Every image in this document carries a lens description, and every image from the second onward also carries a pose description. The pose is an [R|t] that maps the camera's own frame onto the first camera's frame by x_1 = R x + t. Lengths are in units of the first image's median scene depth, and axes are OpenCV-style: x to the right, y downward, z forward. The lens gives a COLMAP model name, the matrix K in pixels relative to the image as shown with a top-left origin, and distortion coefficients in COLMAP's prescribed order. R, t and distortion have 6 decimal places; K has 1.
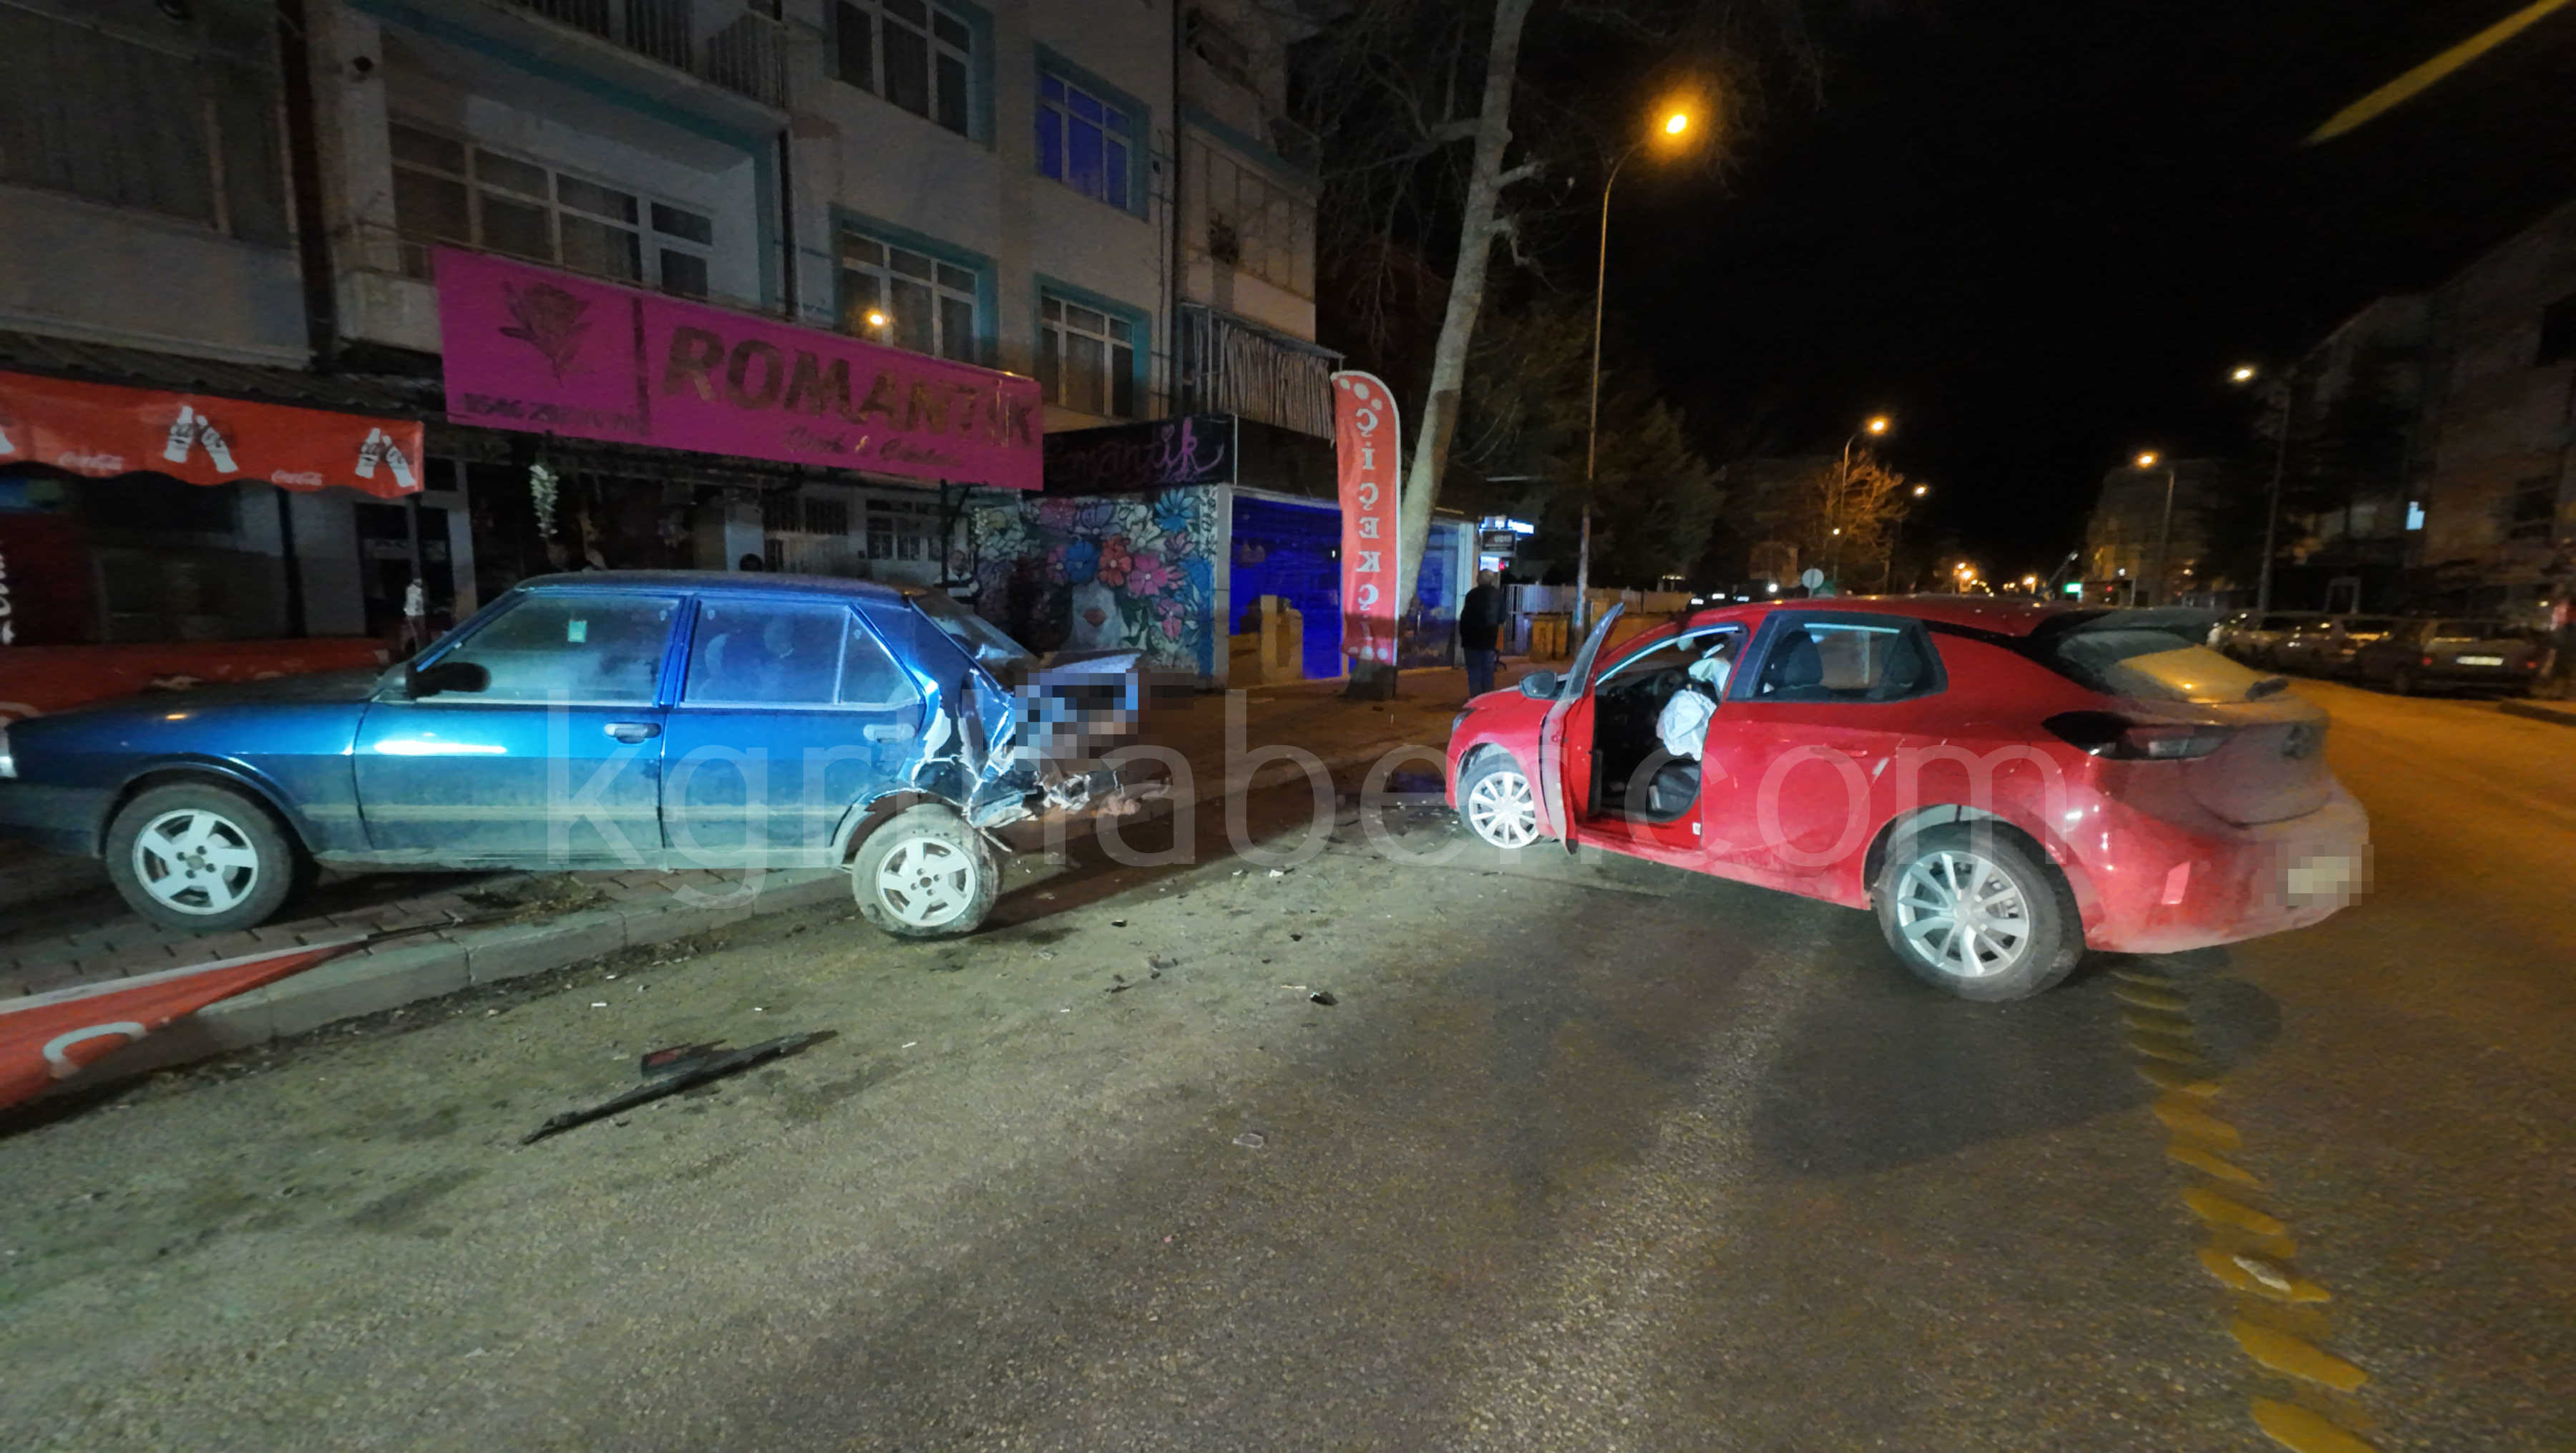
lens RADIAL K [[993.4, 0, 1292.5], [0, 993.4, 726.2], [0, 0, 1]] dist [-0.000549, 0.001228]
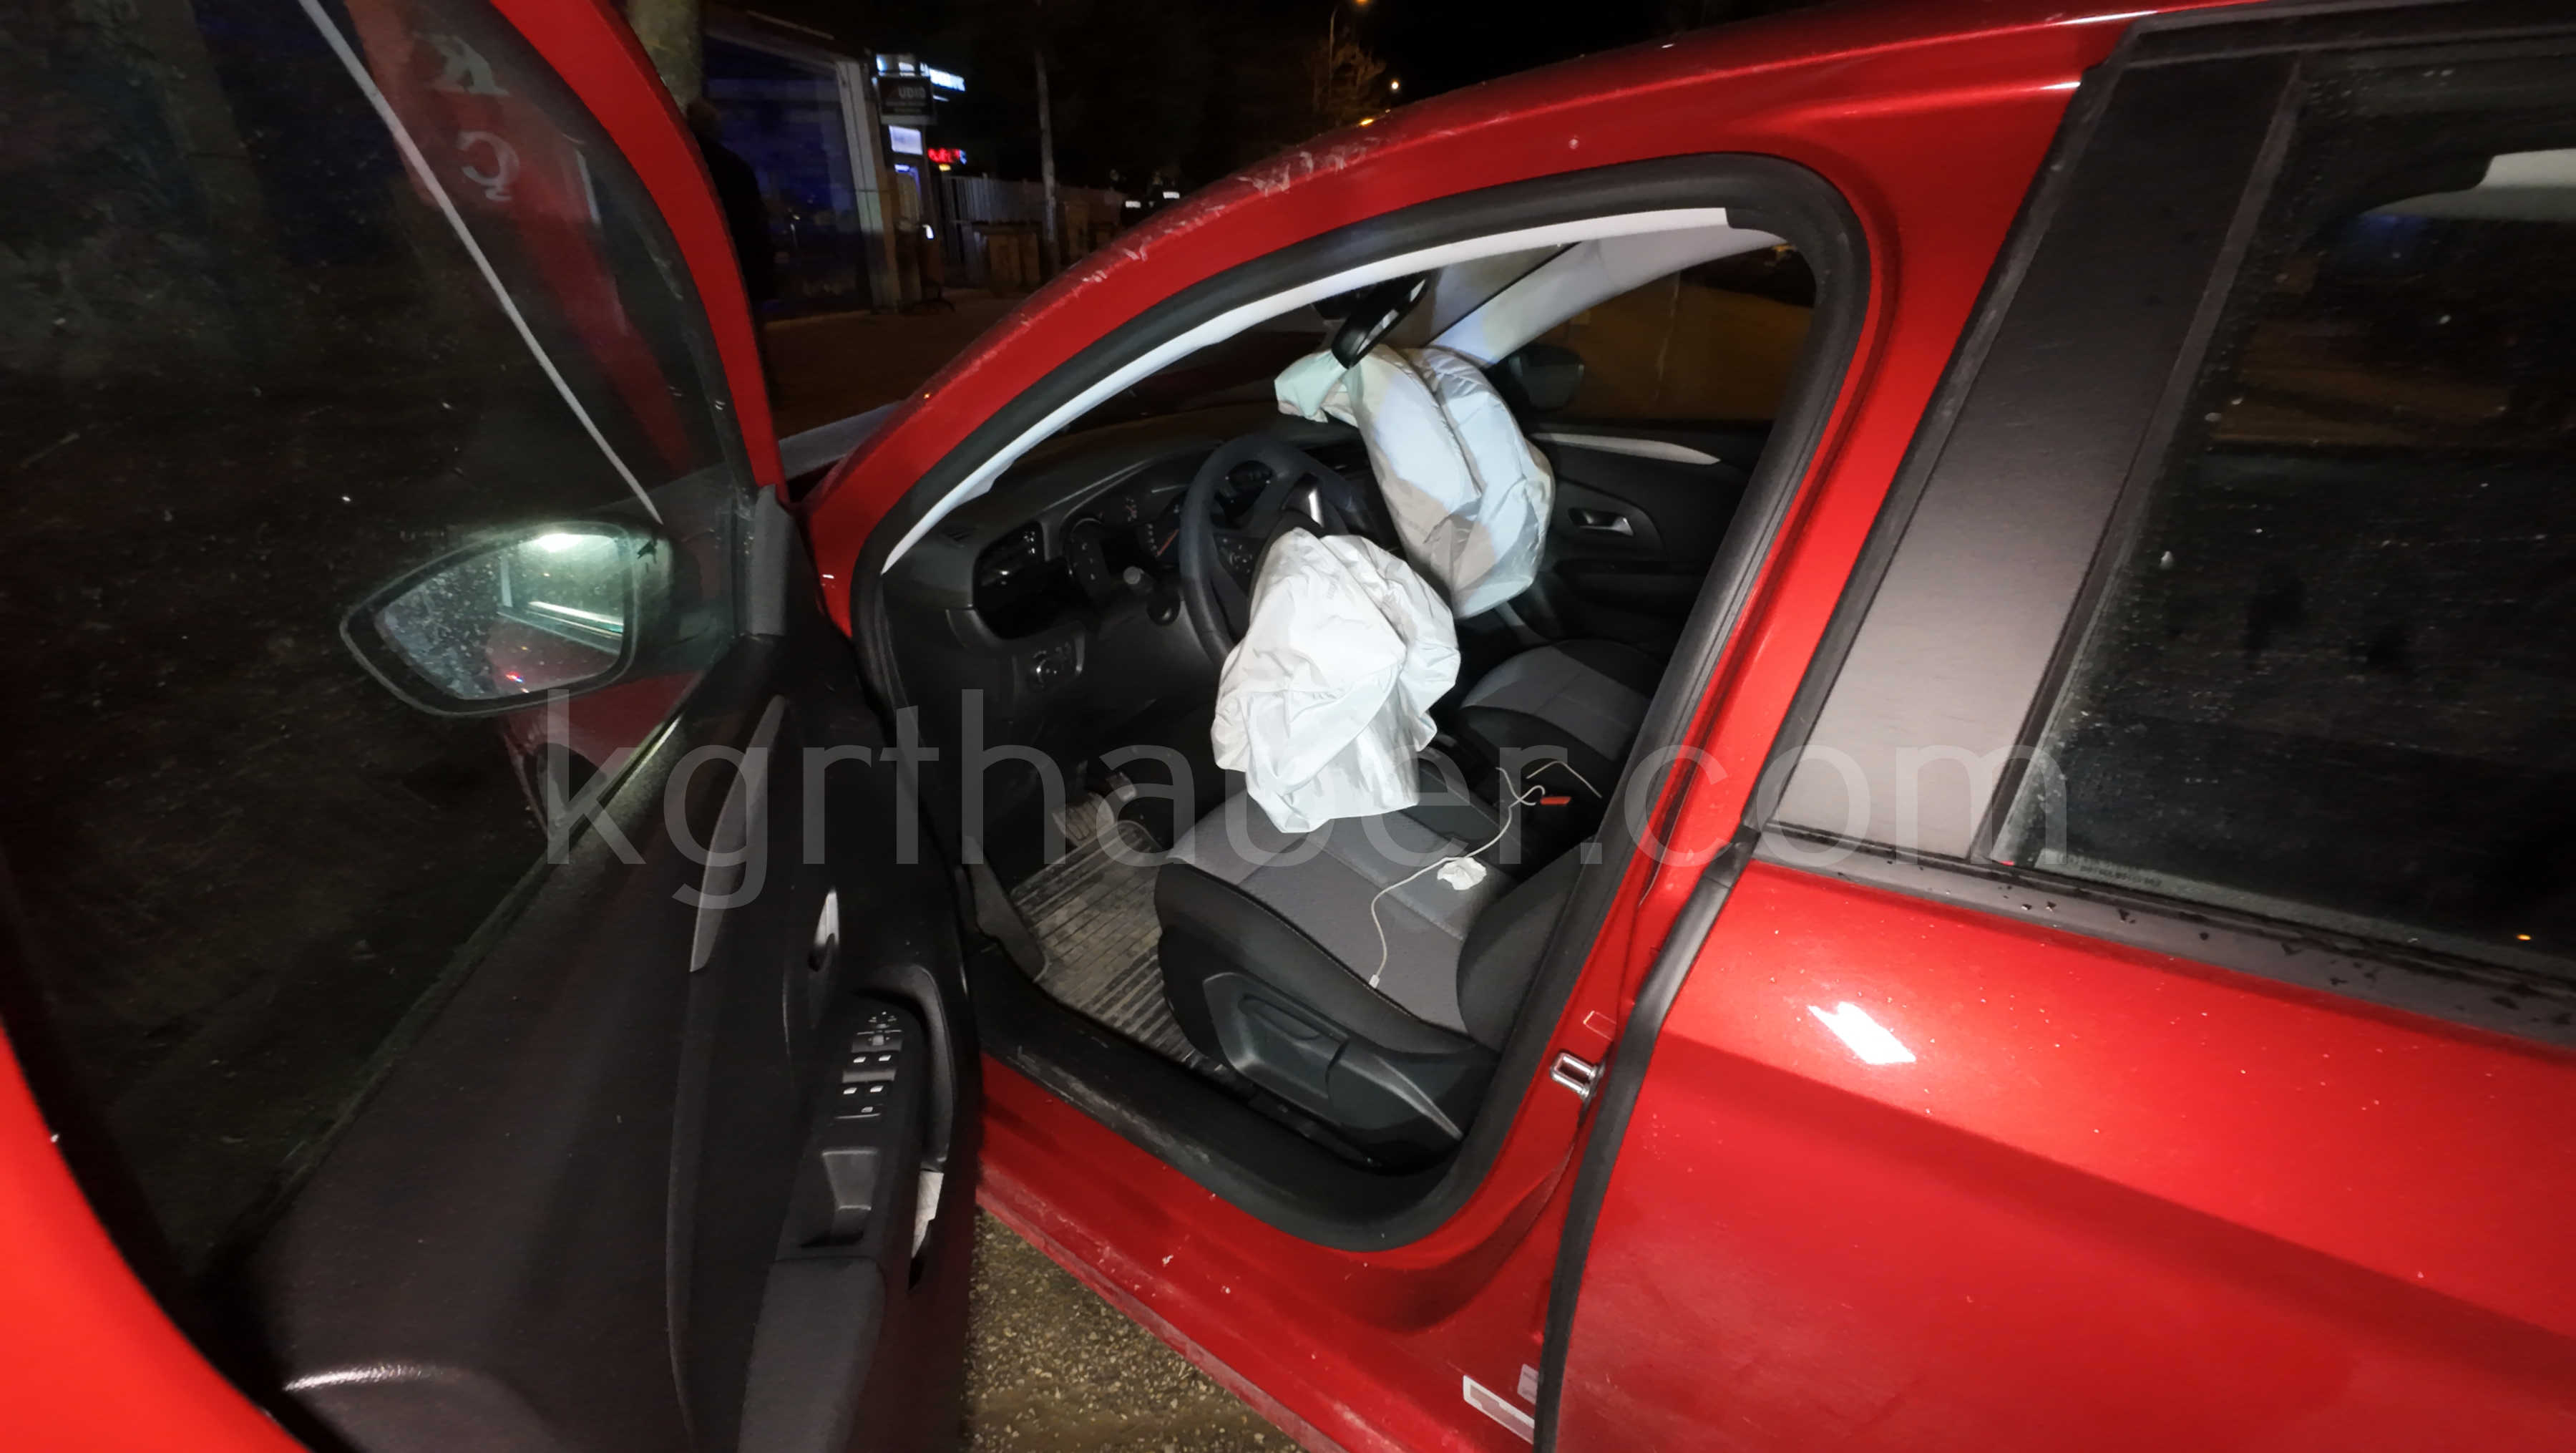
lens RADIAL K [[993.4, 0, 1287.9], [0, 993.4, 722.0], [0, 0, 1]] dist [-0.000549, 0.001228]
pose [[0.889695, -0.204578, 0.408155, 0.119450], [0.053187, 0.934344, 0.352382, -0.031317], [-0.453446, -0.291804, 0.842162, 0.330593]]
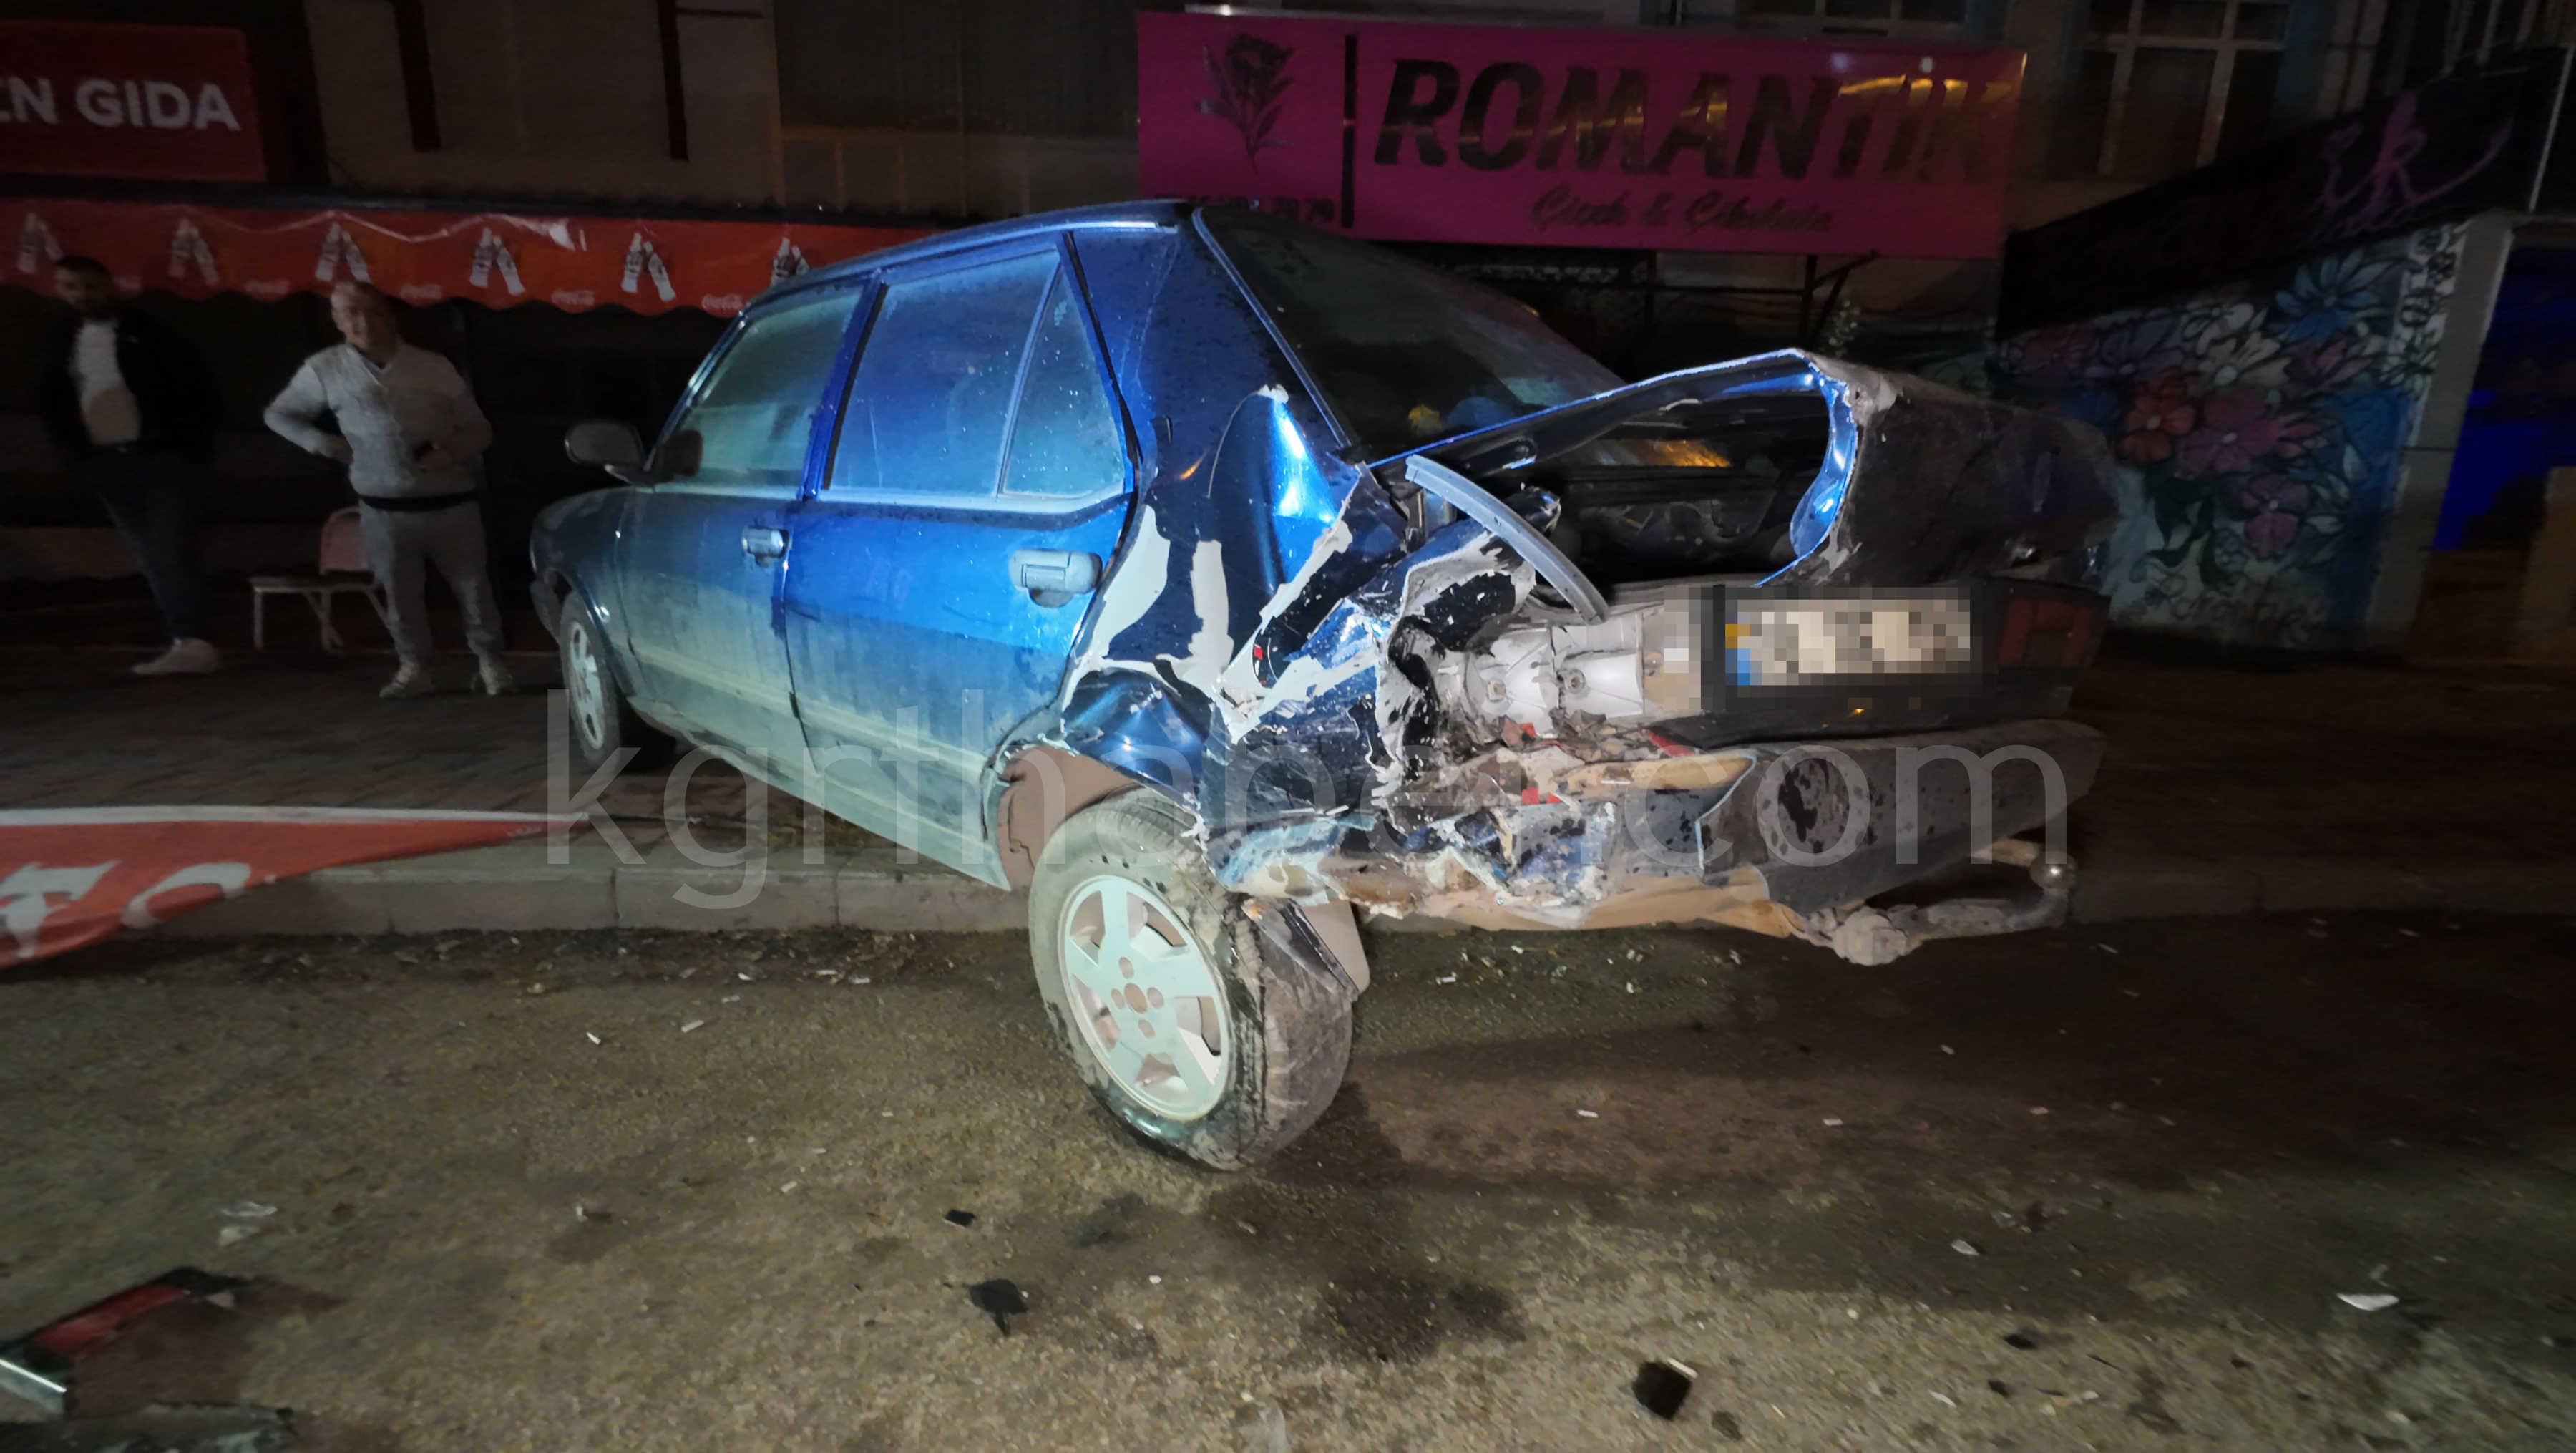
lens RADIAL K [[993.4, 0, 1287.6], [0, 993.4, 724.6], [0, 0, 1]] dist [-0.000549, 0.001228]
pose [[0.619138, 0.150711, -0.770684, -0.021530], [-0.109527, 0.988391, 0.105295, 0.004053], [0.777606, 0.019218, 0.628457, 0.258737]]
